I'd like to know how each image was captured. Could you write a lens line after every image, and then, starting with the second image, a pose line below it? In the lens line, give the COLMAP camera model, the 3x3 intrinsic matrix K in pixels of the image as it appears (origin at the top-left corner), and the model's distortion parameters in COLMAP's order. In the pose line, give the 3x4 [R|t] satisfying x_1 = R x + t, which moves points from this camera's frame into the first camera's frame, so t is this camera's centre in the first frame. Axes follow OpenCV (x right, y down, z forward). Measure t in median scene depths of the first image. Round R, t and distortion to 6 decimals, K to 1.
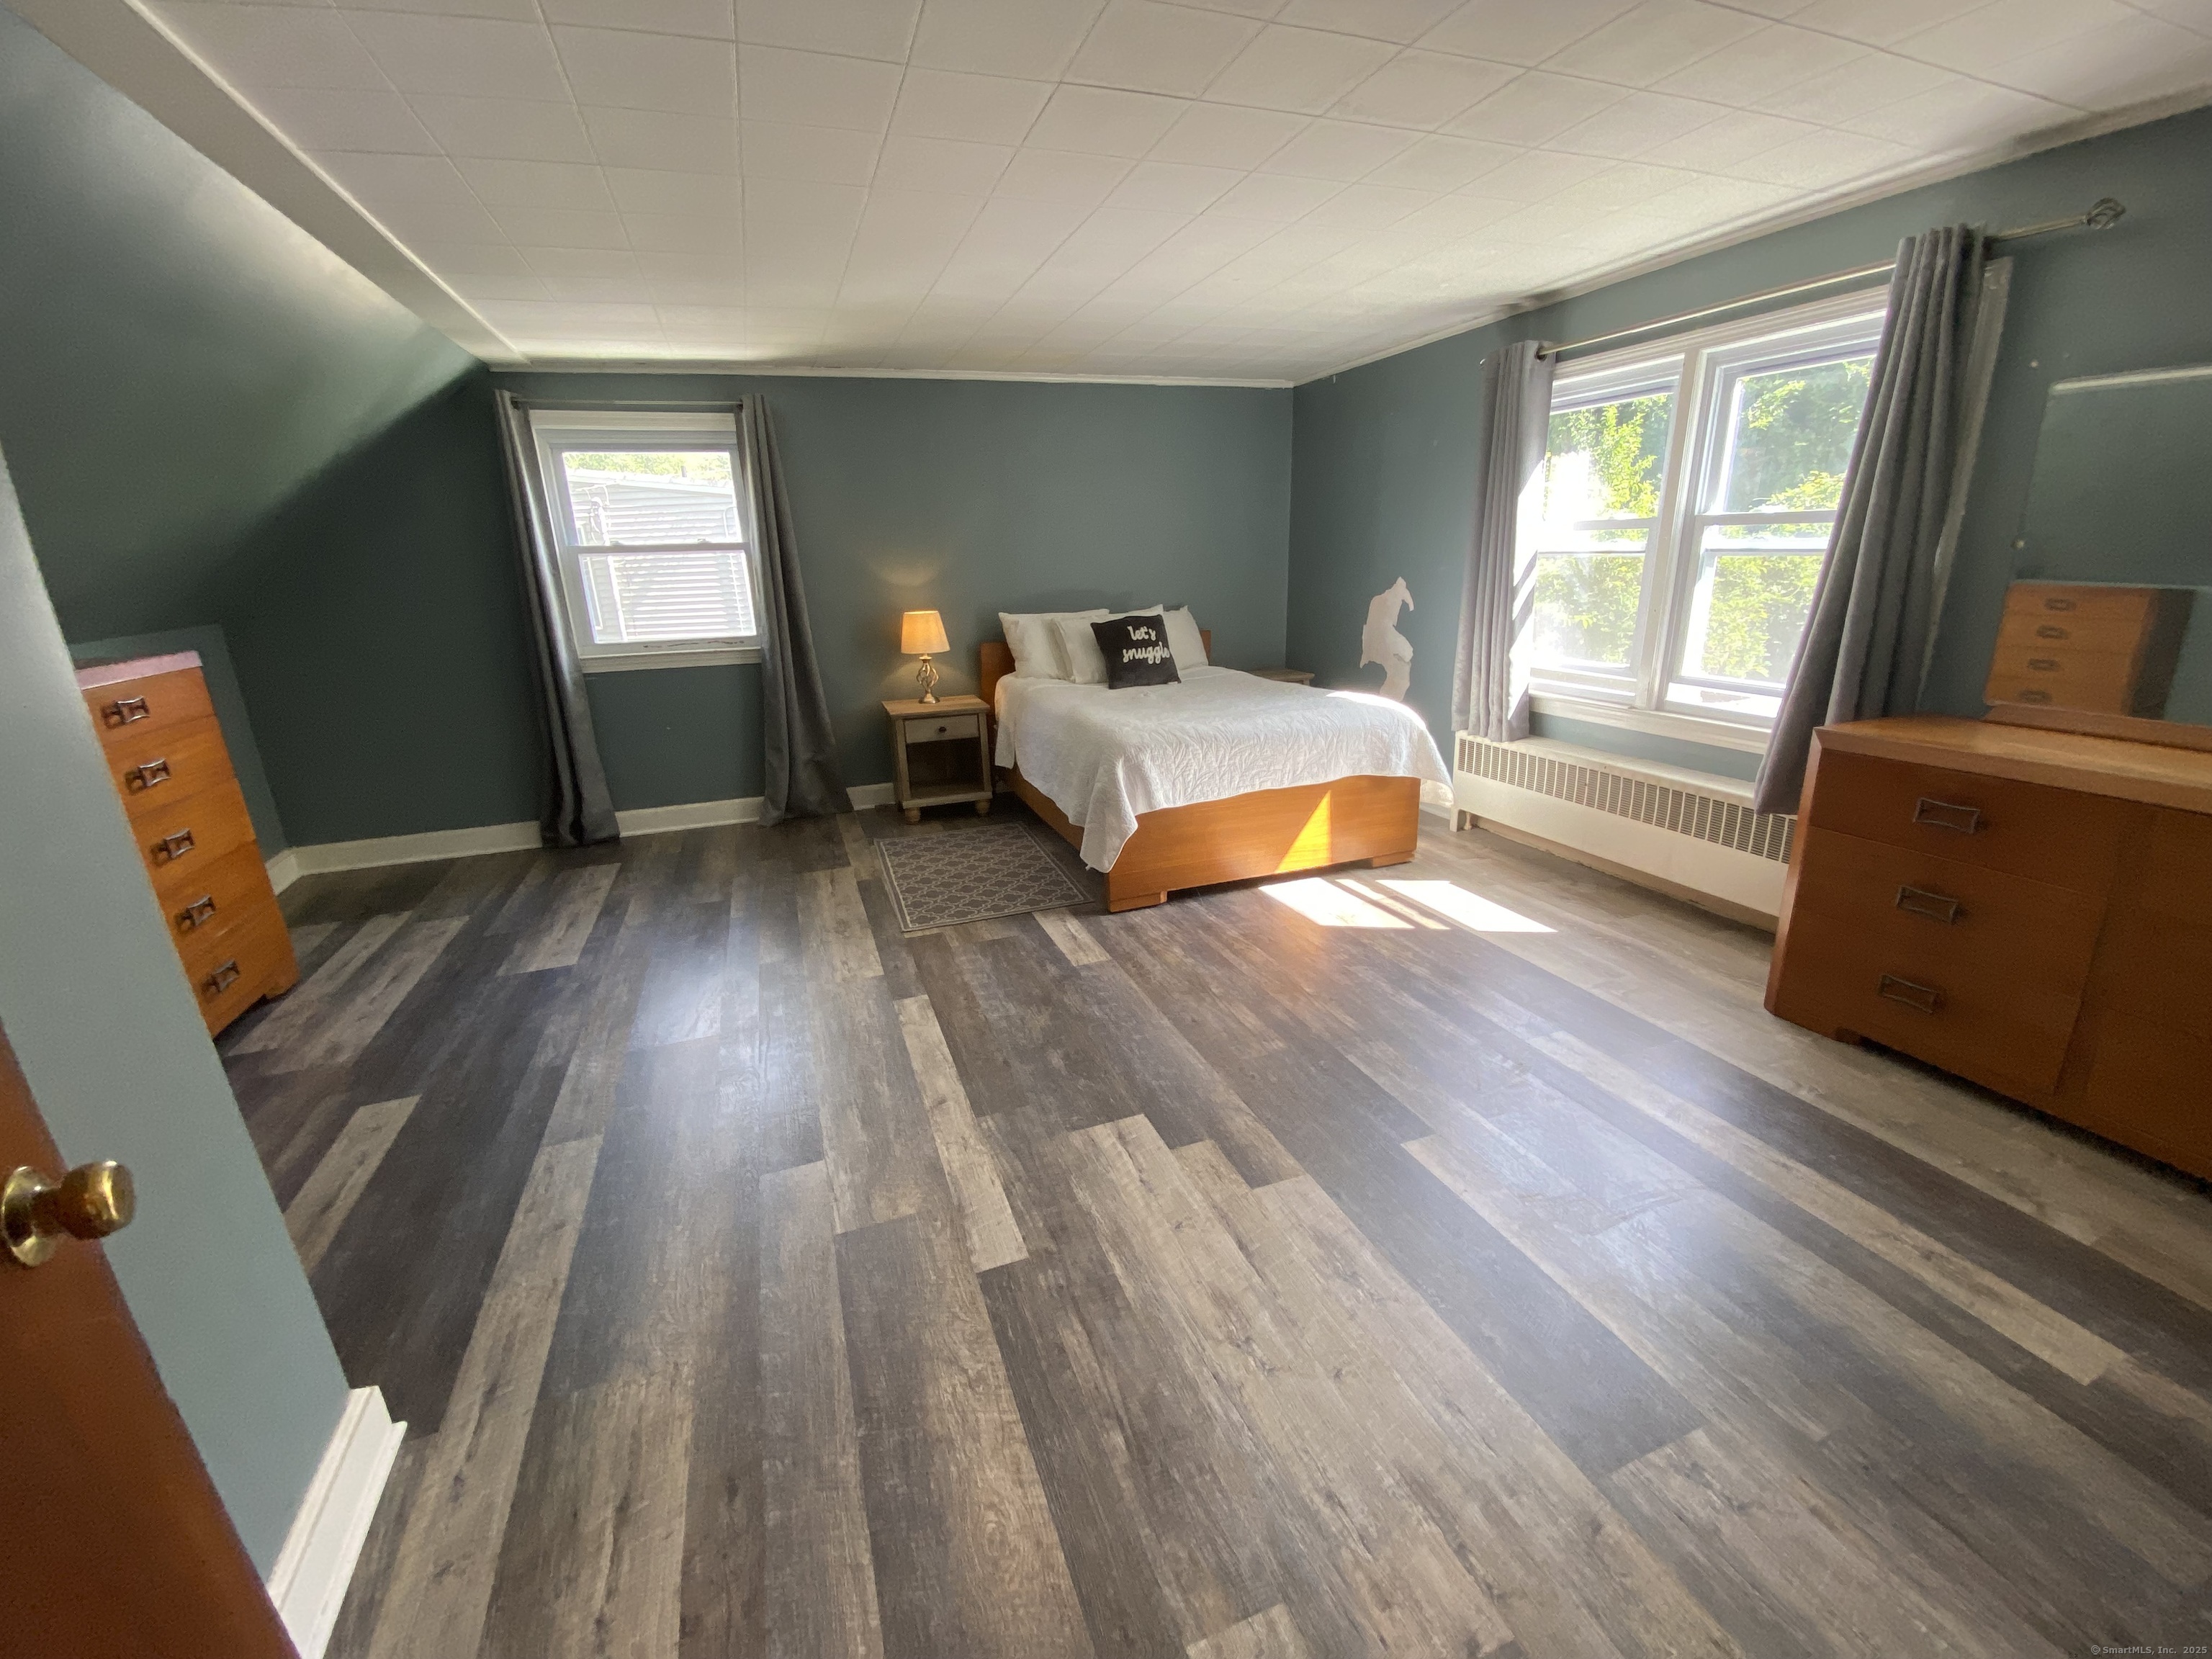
lens RADIAL K [[894.1, 0, 1101.7], [0, 894.1, 826.3], [0, 0, 1]] dist [0.047956, -0.034933]
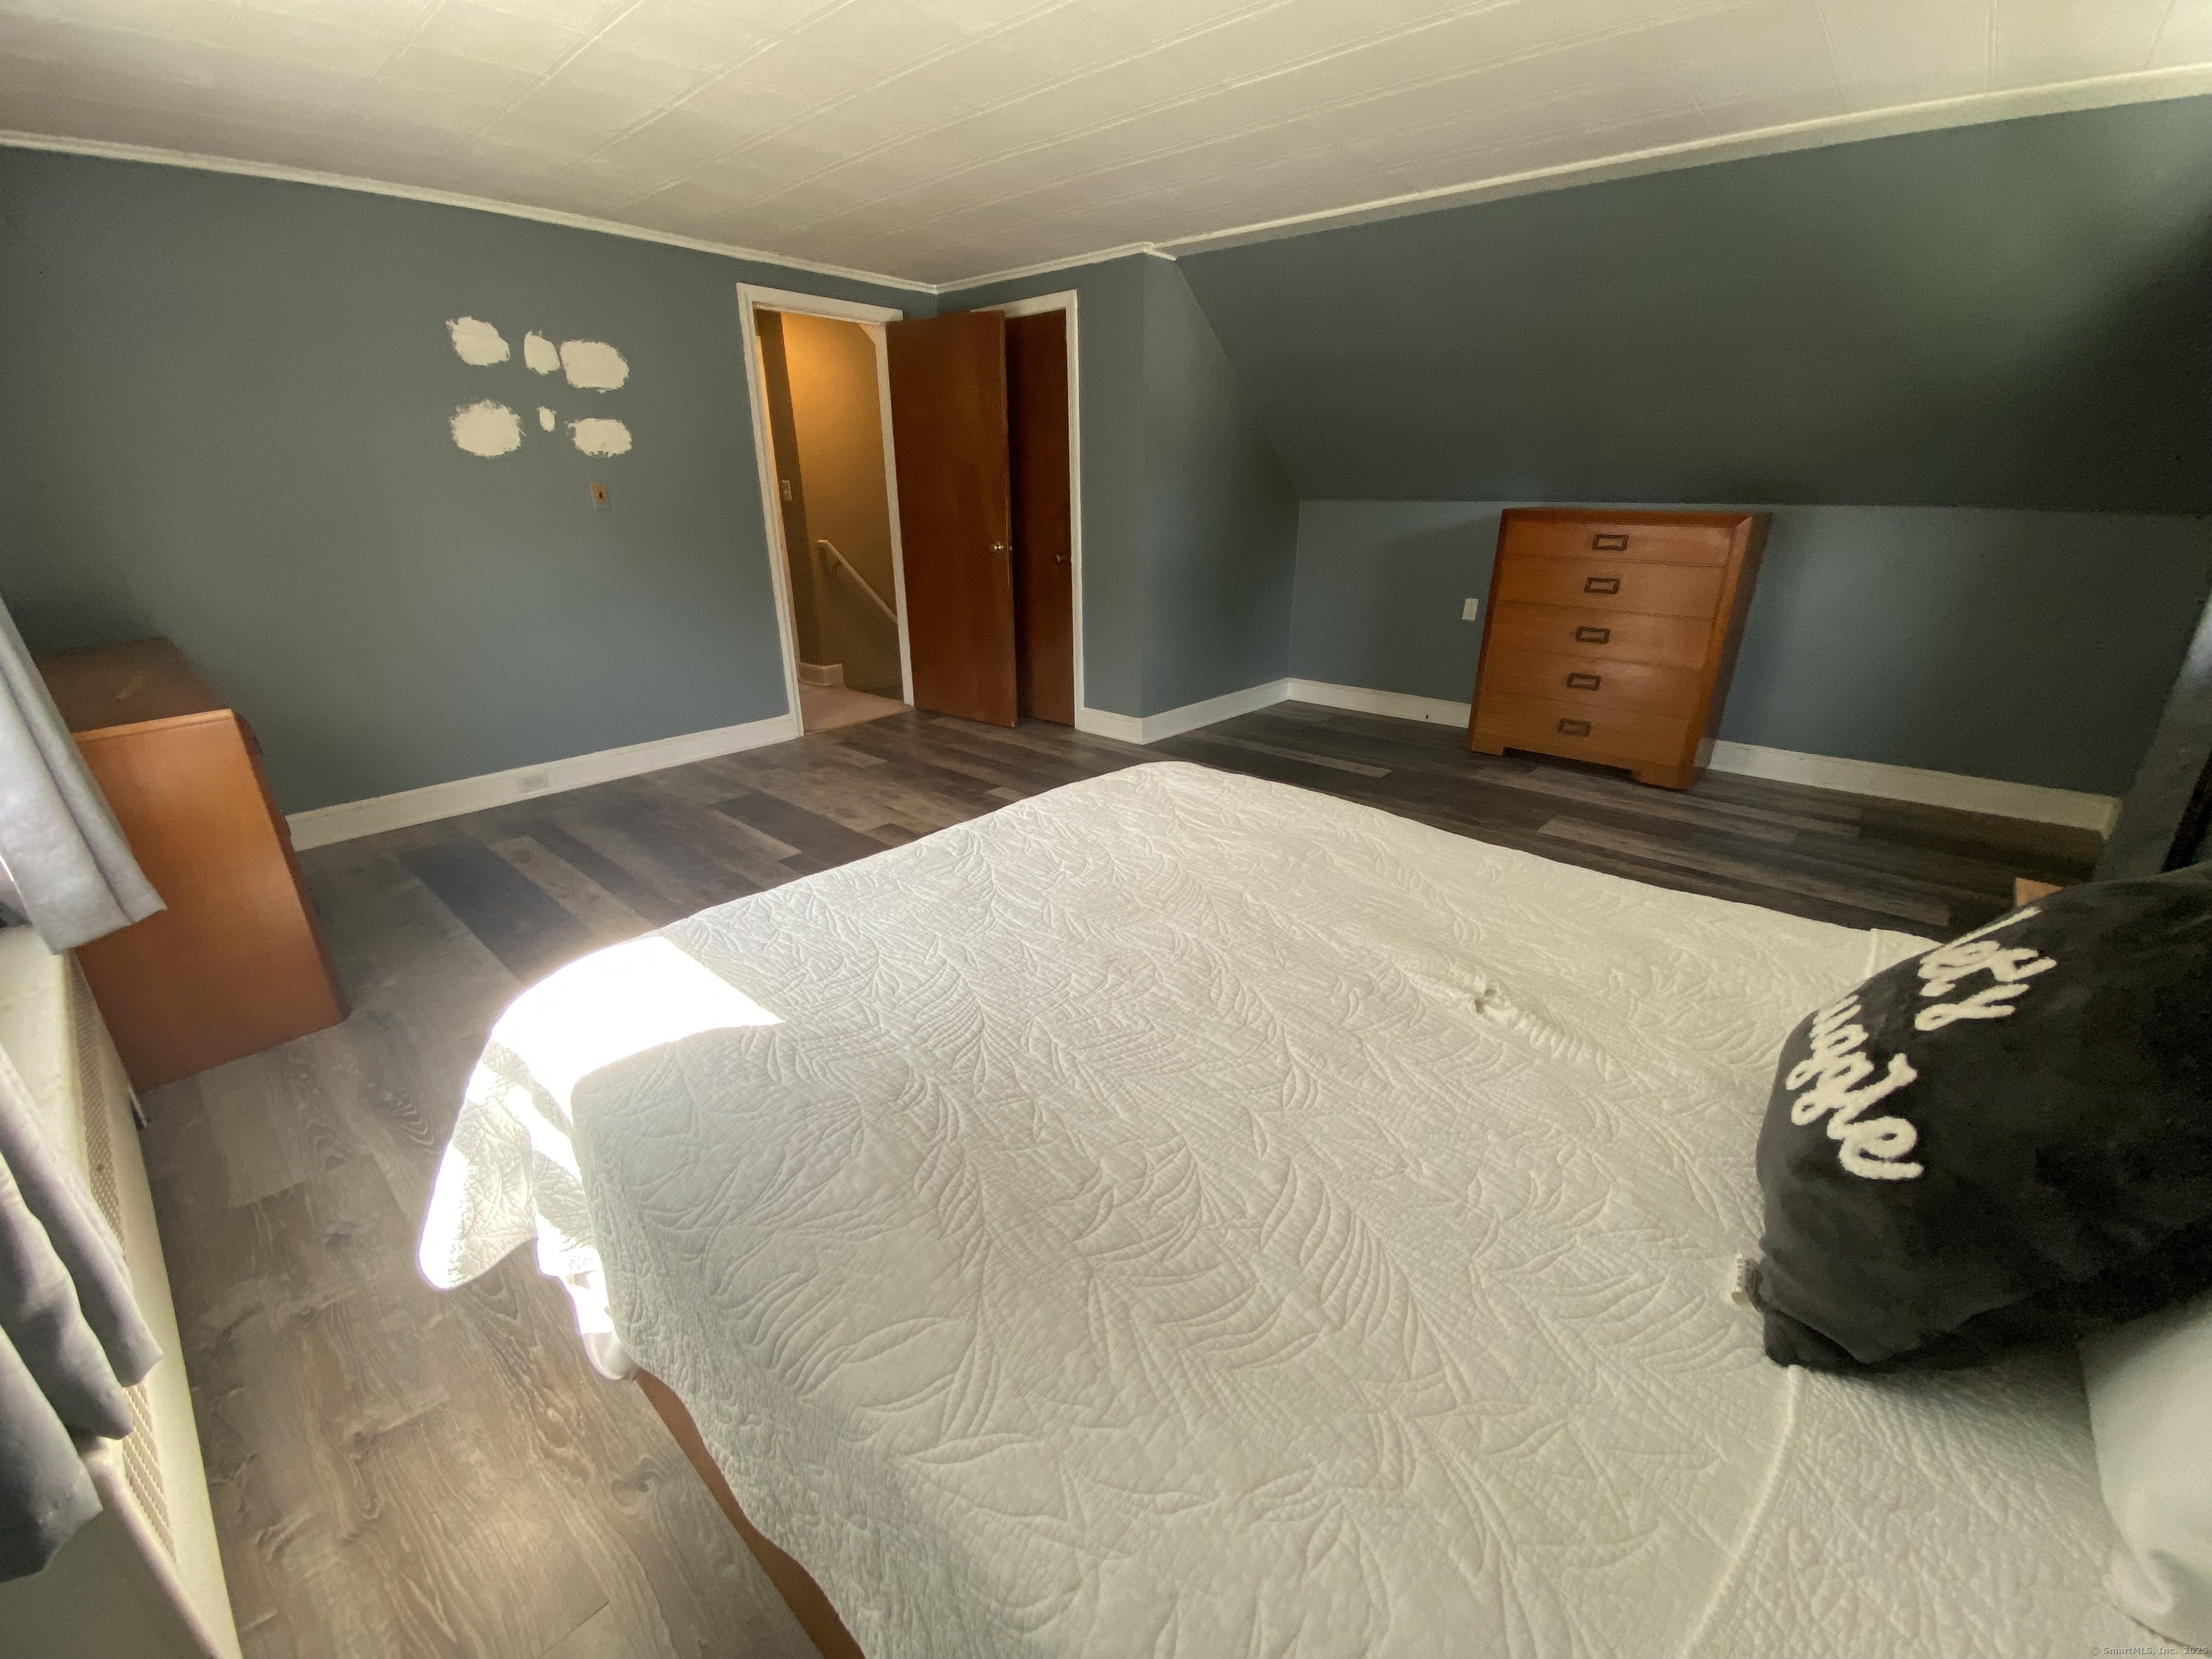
lens RADIAL K [[894.1, 0, 1101.7], [0, 894.1, 826.3], [0, 0, 1]] dist [0.047956, -0.034933]
pose [[-0.886325, 0.205692, -0.414873, 0.395281], [-0.101219, 0.788206, 0.607030, -0.546013], [0.451867, 0.580019, -0.677787, 1.775139]]
